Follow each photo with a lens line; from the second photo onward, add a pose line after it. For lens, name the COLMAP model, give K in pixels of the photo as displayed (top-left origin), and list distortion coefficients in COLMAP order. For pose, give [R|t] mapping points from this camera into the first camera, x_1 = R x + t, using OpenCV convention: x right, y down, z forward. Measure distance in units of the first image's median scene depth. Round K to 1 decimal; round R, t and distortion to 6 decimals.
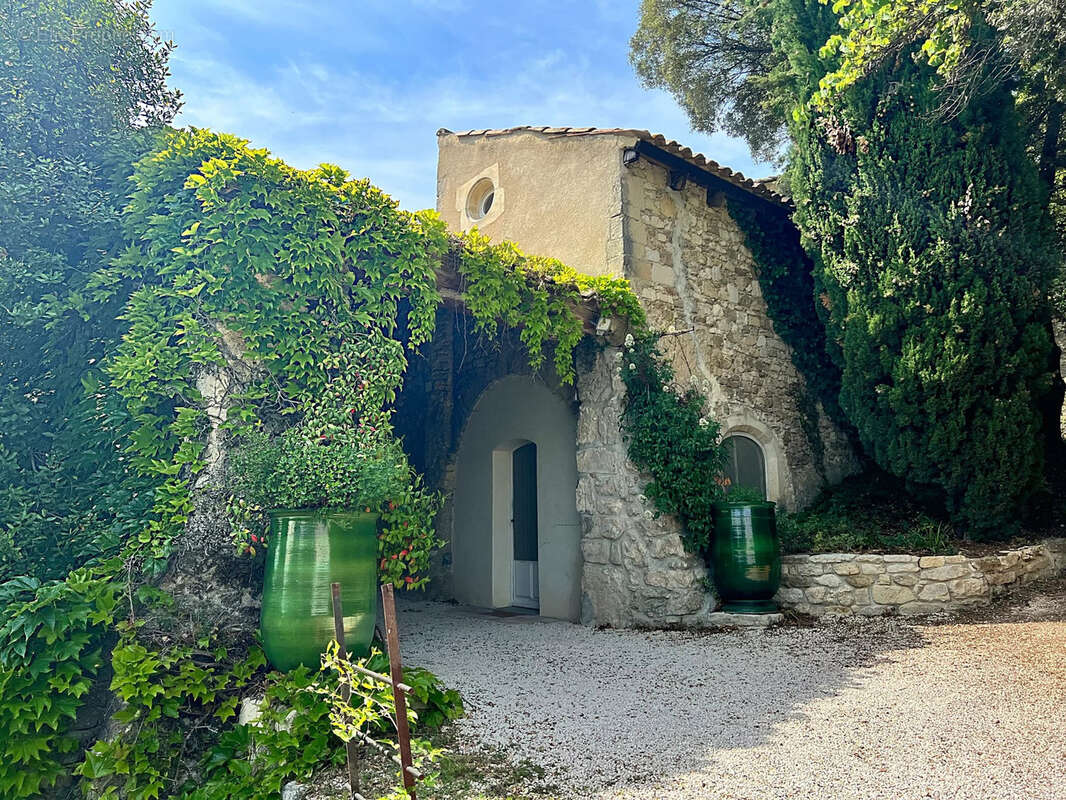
lens RADIAL K [[810.9, 0, 533.8], [0, 810.9, 396.5], [0, 0, 1]] dist [0.005171, -0.025182]
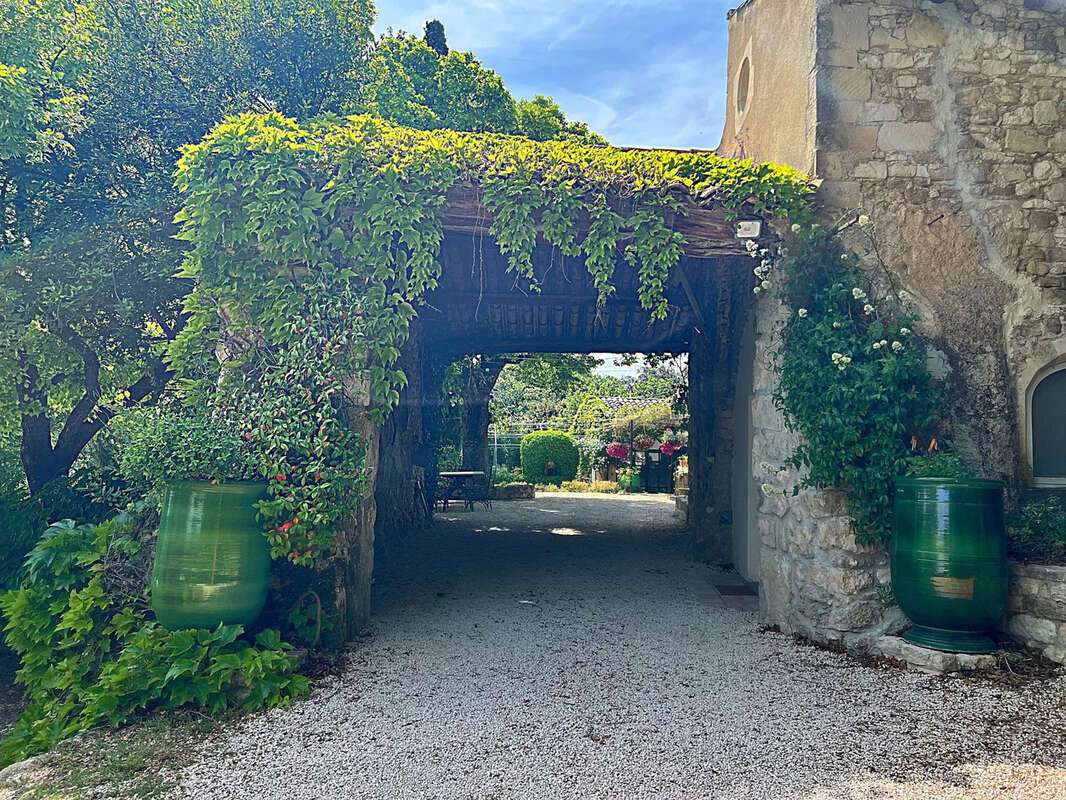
lens RADIAL K [[810.9, 0, 533.0], [0, 810.9, 405.4], [0, 0, 1]] dist [0.005171, -0.025182]
pose [[0.755822, -0.011026, -0.654684, 0.380351], [0.074704, 0.994781, 0.069492, 0.003898], [0.650502, -0.101431, 0.752701, 0.270492]]
